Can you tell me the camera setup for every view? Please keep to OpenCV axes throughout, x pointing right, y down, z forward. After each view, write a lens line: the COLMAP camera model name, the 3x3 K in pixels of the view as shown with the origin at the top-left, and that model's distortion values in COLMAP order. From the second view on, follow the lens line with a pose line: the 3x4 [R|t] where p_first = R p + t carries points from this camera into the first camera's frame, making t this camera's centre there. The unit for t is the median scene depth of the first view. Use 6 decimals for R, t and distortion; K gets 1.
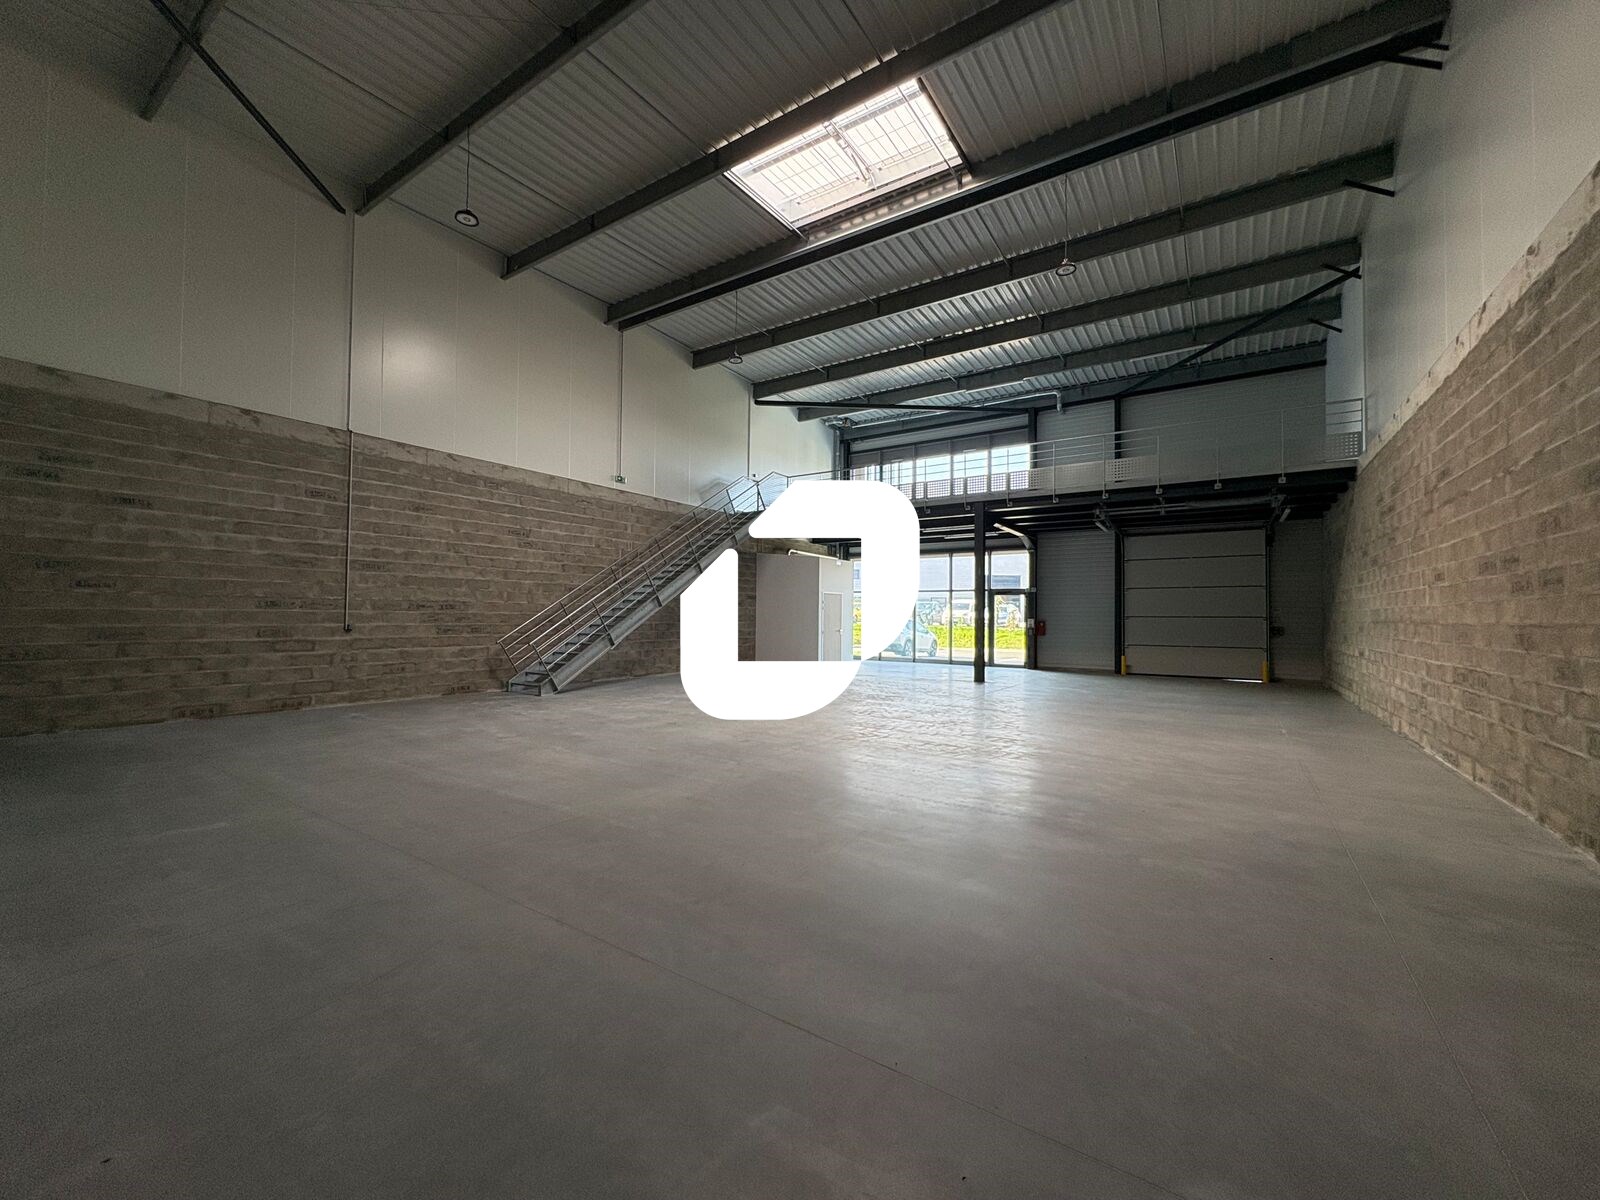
lens RADIAL K [[635.4, 0, 800.0], [0, 635.4, 600.0], [0, 0, 1]] dist [-0.001195, 0.000063]
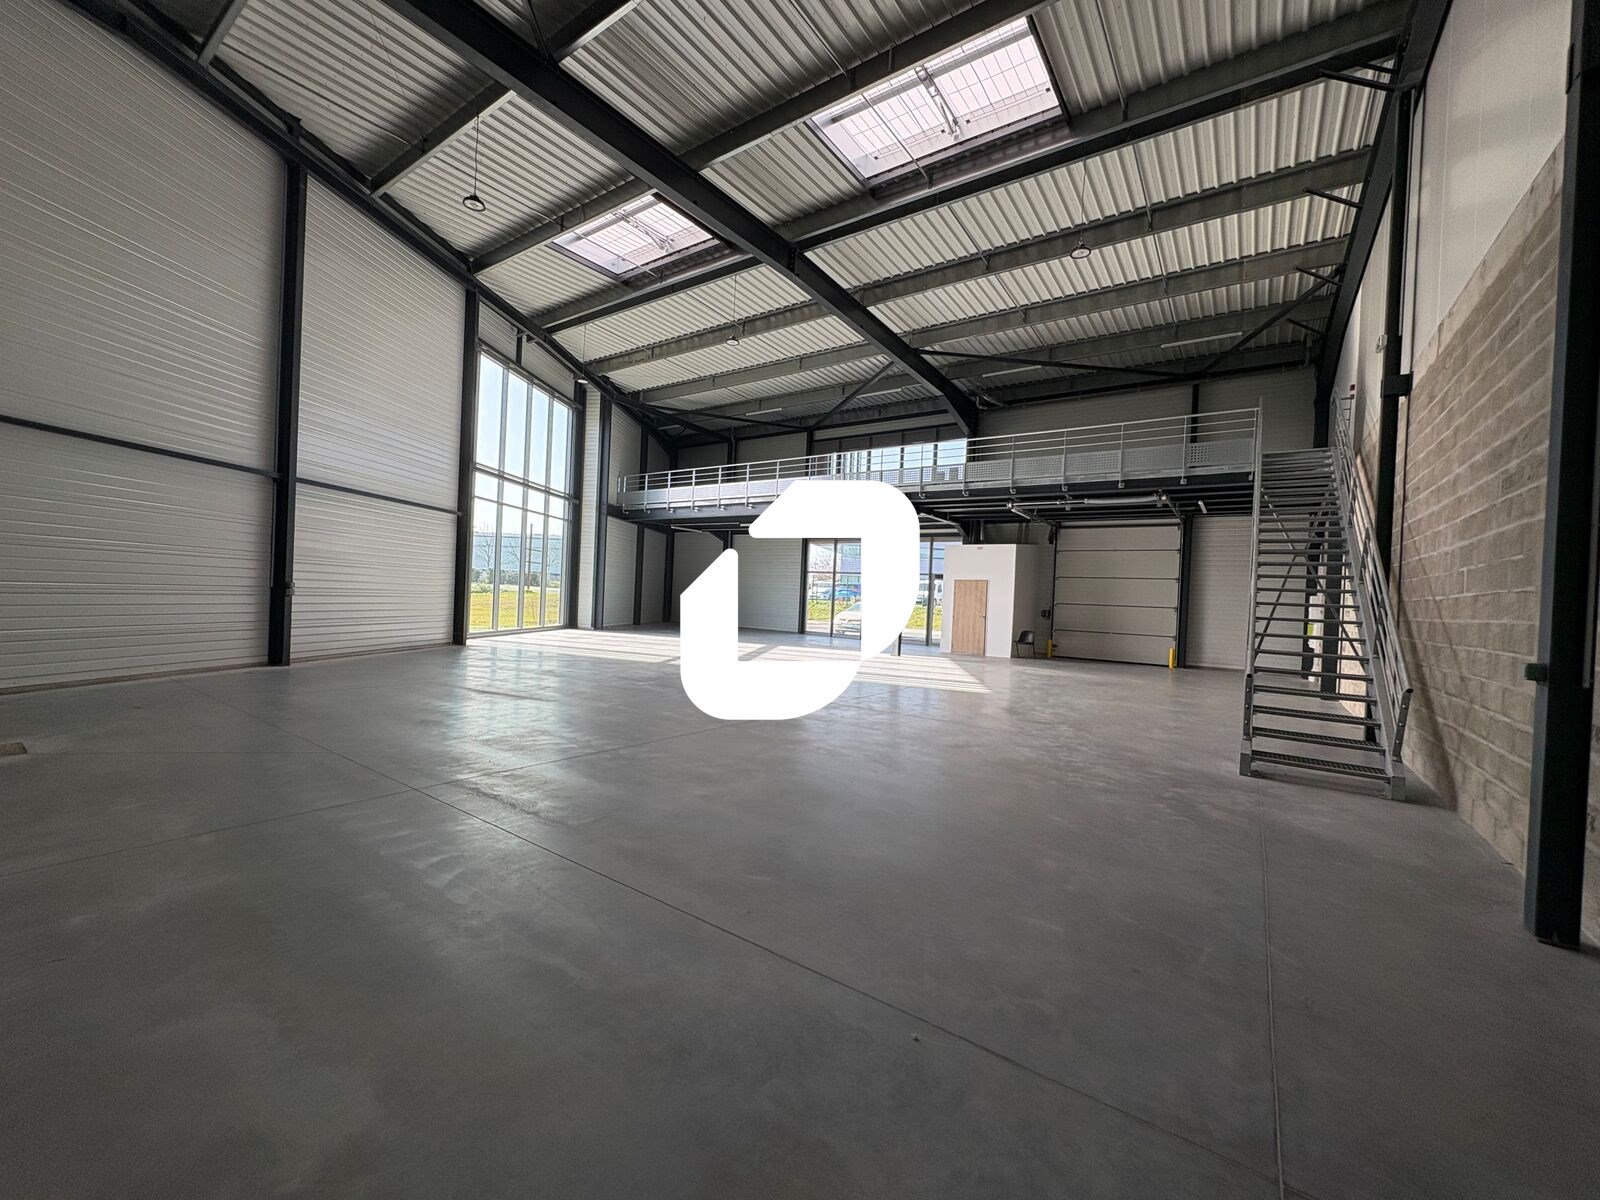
lens RADIAL K [[635.4, 0, 800.0], [0, 635.4, 600.0], [0, 0, 1]] dist [-0.001195, 0.000063]
pose [[0.998509, 0.038878, -0.038306, 0.115884], [-0.037591, 0.998722, 0.033769, -0.001198], [0.039570, -0.032279, 0.998695, -0.073253]]
